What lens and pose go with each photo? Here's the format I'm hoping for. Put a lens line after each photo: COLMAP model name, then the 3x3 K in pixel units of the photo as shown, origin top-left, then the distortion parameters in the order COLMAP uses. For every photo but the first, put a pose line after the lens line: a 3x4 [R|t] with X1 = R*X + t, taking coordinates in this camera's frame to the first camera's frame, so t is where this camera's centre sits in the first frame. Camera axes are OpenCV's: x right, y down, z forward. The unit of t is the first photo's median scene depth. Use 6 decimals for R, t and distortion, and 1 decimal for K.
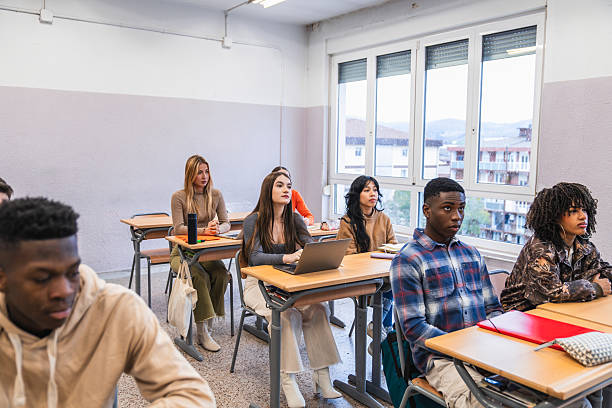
lens RADIAL K [[536.4, 0, 306.0], [0, 536.4, 204.0], [0, 0, 1]] dist [0.002150, 0.012304]
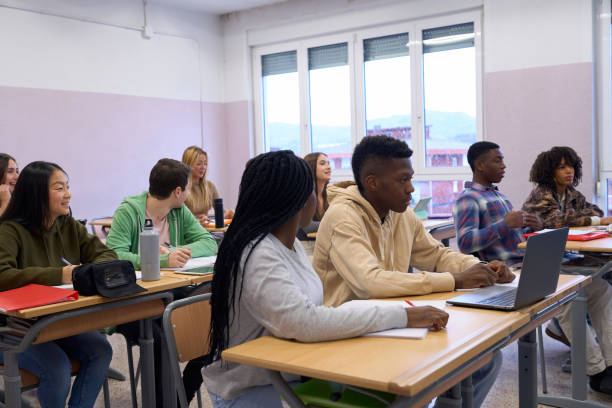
lens RADIAL K [[690.2, 0, 306.0], [0, 690.2, 204.0], [0, 0, 1]] dist [-0.007802, -0.006983]
pose [[0.944854, -0.064538, 0.321069, -0.341380], [0.080145, 0.996147, -0.035618, 0.061022], [-0.317533, 0.059386, 0.946386, -0.203234]]
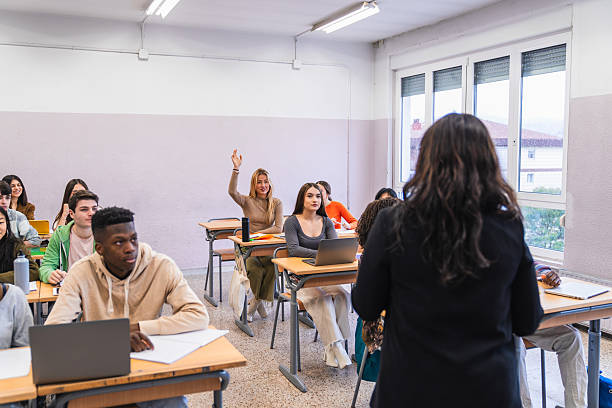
lens RADIAL K [[610.0, 0, 306.0], [0, 610.0, 204.0], [0, 0, 1]] dist [0.074984, 0.011591]
pose [[0.978142, 0.001730, -0.207932, 0.159851], [-0.004569, 0.999903, -0.013172, 0.002383], [0.207889, 0.013834, 0.978054, -0.265929]]
